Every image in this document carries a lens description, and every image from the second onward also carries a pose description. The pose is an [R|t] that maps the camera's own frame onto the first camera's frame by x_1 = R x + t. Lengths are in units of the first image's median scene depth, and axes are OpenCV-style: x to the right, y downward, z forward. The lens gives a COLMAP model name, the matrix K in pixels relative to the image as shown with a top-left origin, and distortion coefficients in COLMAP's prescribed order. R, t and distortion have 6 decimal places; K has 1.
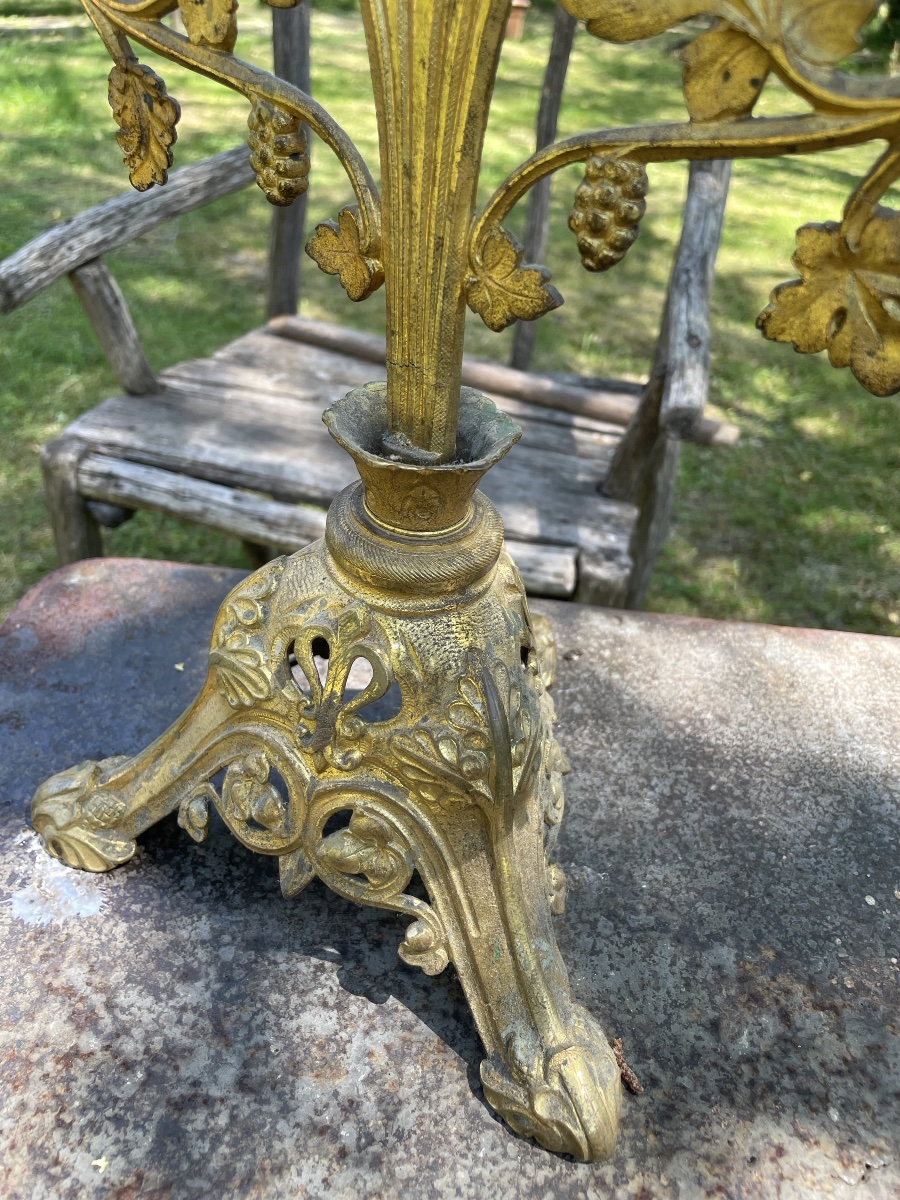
lens RADIAL K [[923.0, 0, 459.3], [0, 923.0, 593.8], [0, 0, 1]] dist [0.075675, -0.116922]
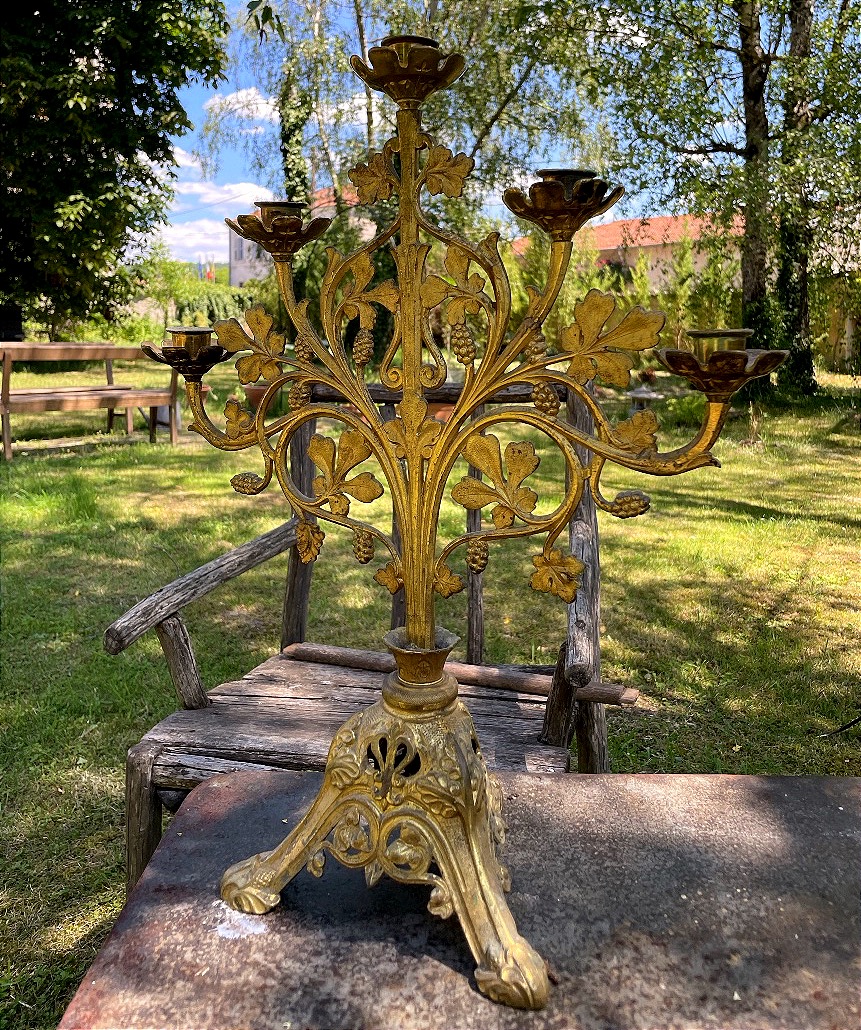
lens RADIAL K [[905.6, 0, 459.9], [0, 905.6, 419.7], [0, 0, 1]] dist [0.092727, -0.130056]
pose [[0.994860, -0.080022, 0.062055, -0.031882], [0.100522, 0.854450, -0.509717, 0.458748], [-0.012235, 0.513334, 0.858101, -1.135749]]
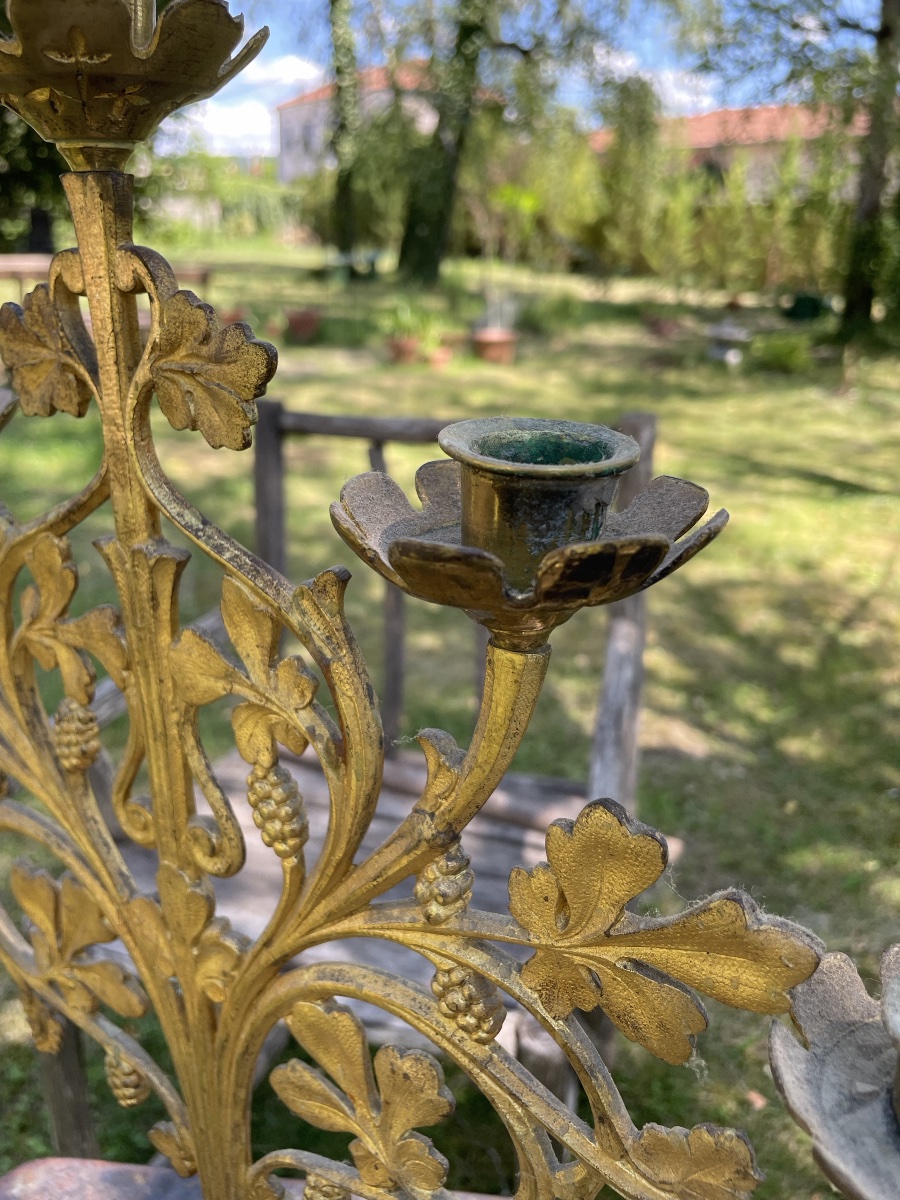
lens RADIAL K [[931.7, 0, 455.0], [0, 931.7, 588.1], [0, 0, 1]] dist [0.069813, -0.121804]
pose [[0.998504, -0.049998, -0.022139, 0.269776], [0.041874, 0.959548, -0.278413, -0.559083], [0.035164, 0.277069, 0.960206, -0.401549]]
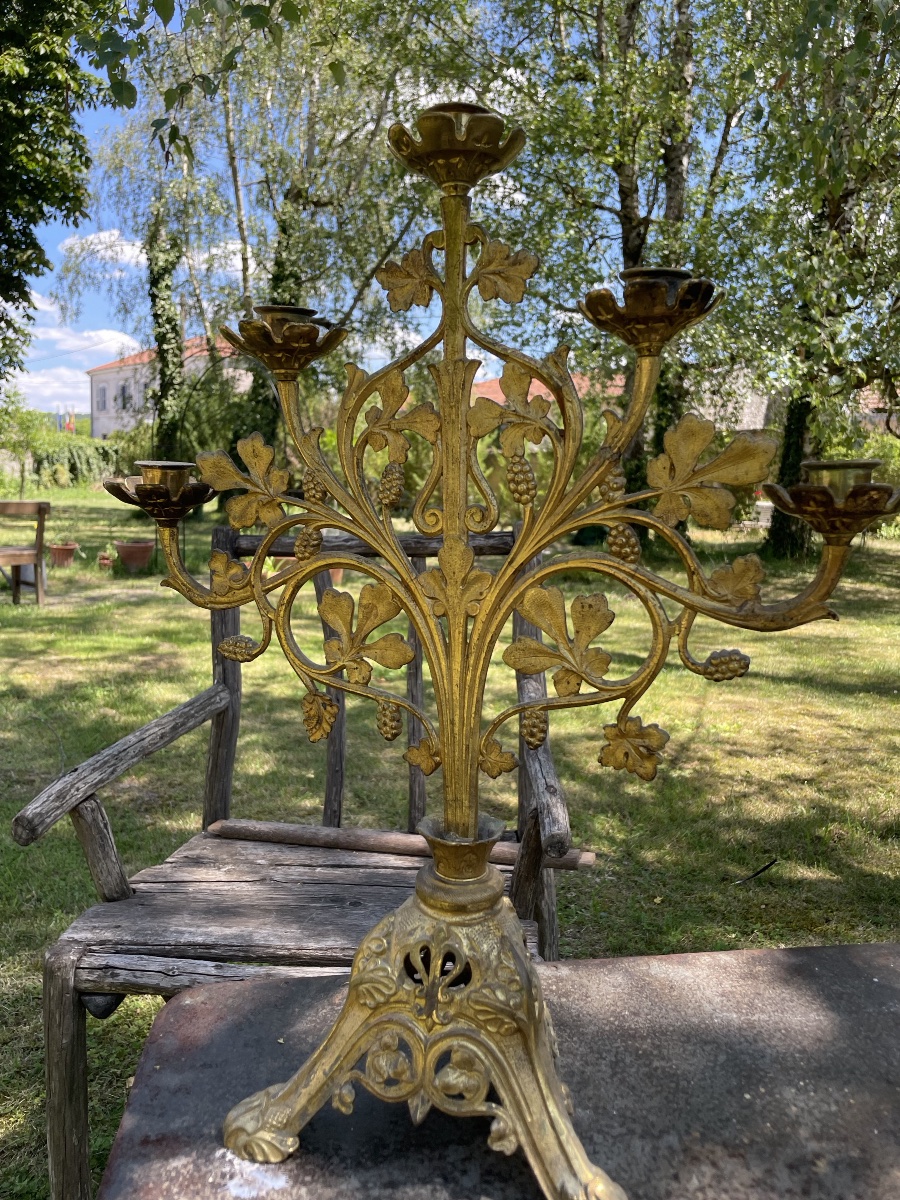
lens RADIAL K [[907.0, 0, 463.1], [0, 907.0, 592.4], [0, 0, 1]] dist [0.085905, -0.113814]
pose [[0.976699, -0.092162, 0.193818, -0.314563], [0.175784, 0.861641, -0.476103, 0.282986], [-0.123123, 0.499079, 0.857765, -0.866394]]
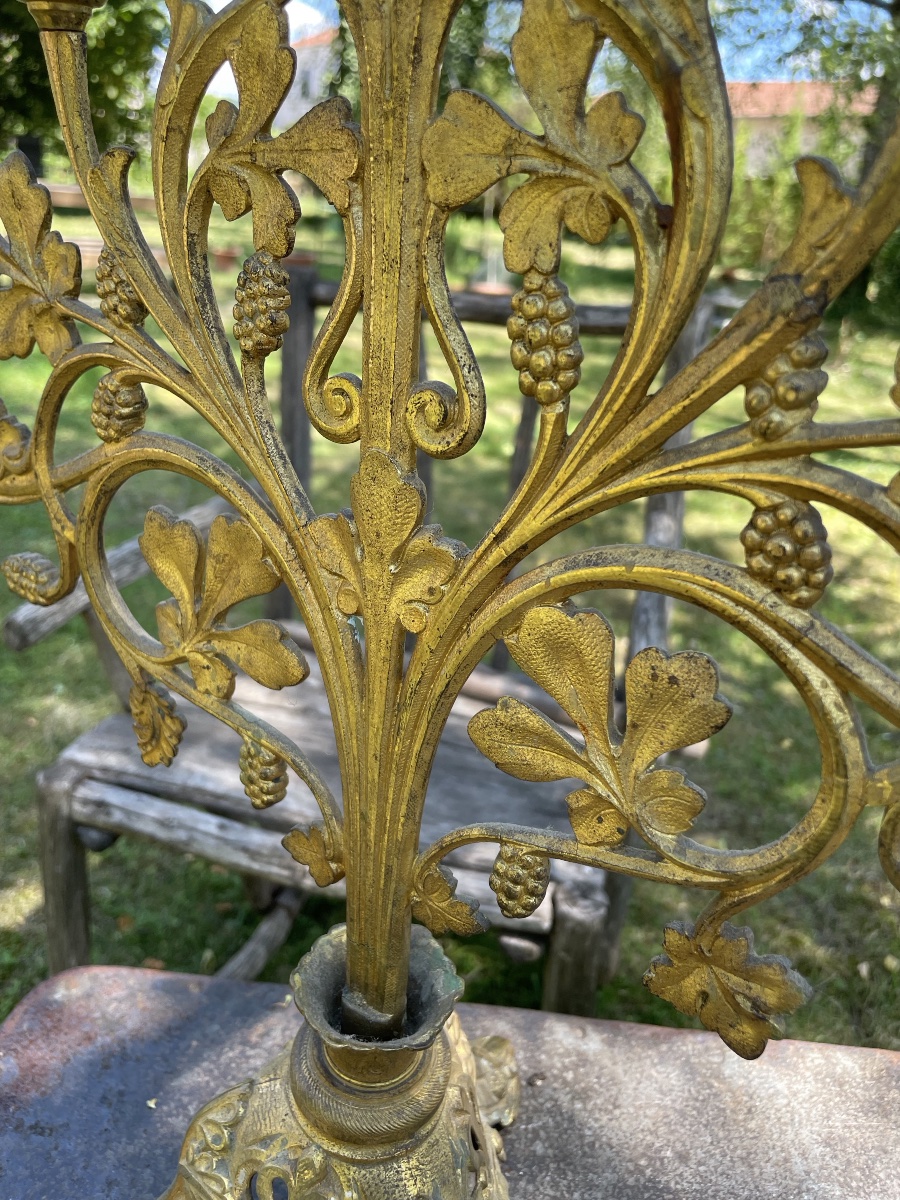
lens RADIAL K [[925.9, 0, 457.8], [0, 925.9, 590.4], [0, 0, 1]] dist [0.071453, -0.112900]
pose [[0.999984, 0.000461, 0.005659, 0.042413], [0.000904, 0.971026, -0.238971, -0.300409], [-0.005606, 0.238972, 0.971010, -0.190727]]
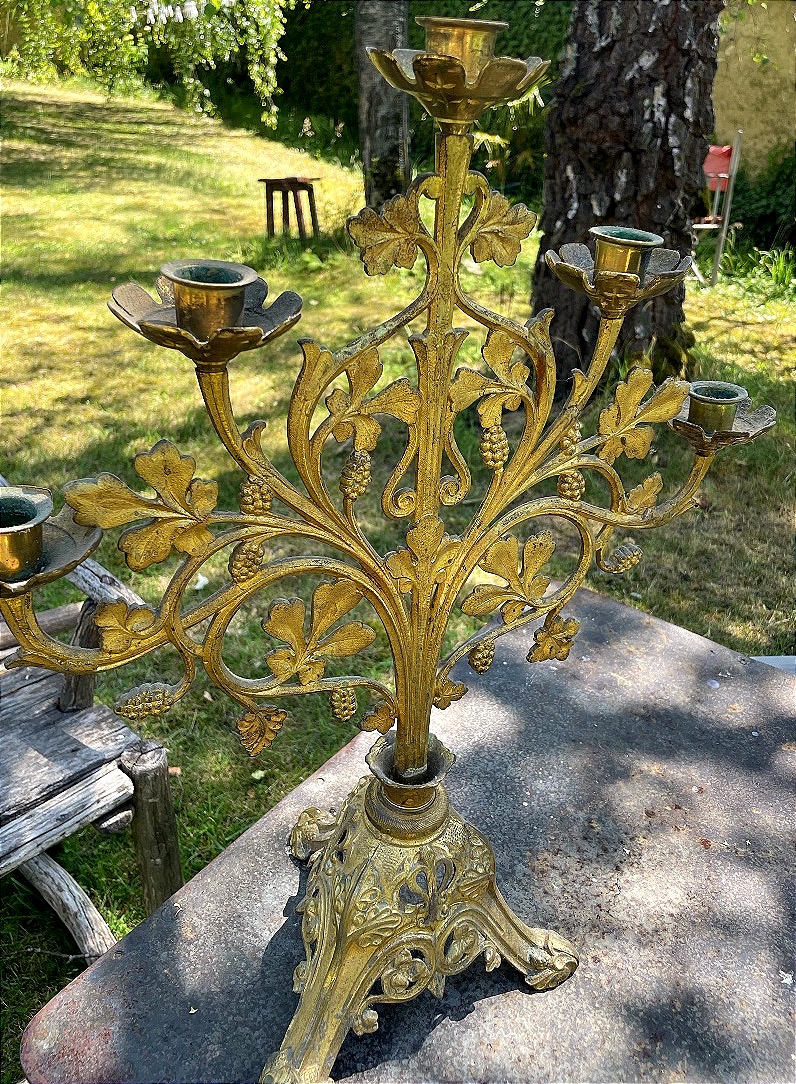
lens RADIAL K [[911.3, 0, 453.8], [0, 911.3, 529.1], [0, 0, 1]] dist [0.080246, -0.115799]
pose [[0.489320, -0.448842, 0.747734, -1.099525], [0.498342, 0.847527, 0.182627, -0.794727], [-0.715696, 0.283264, 0.638389, -0.503035]]
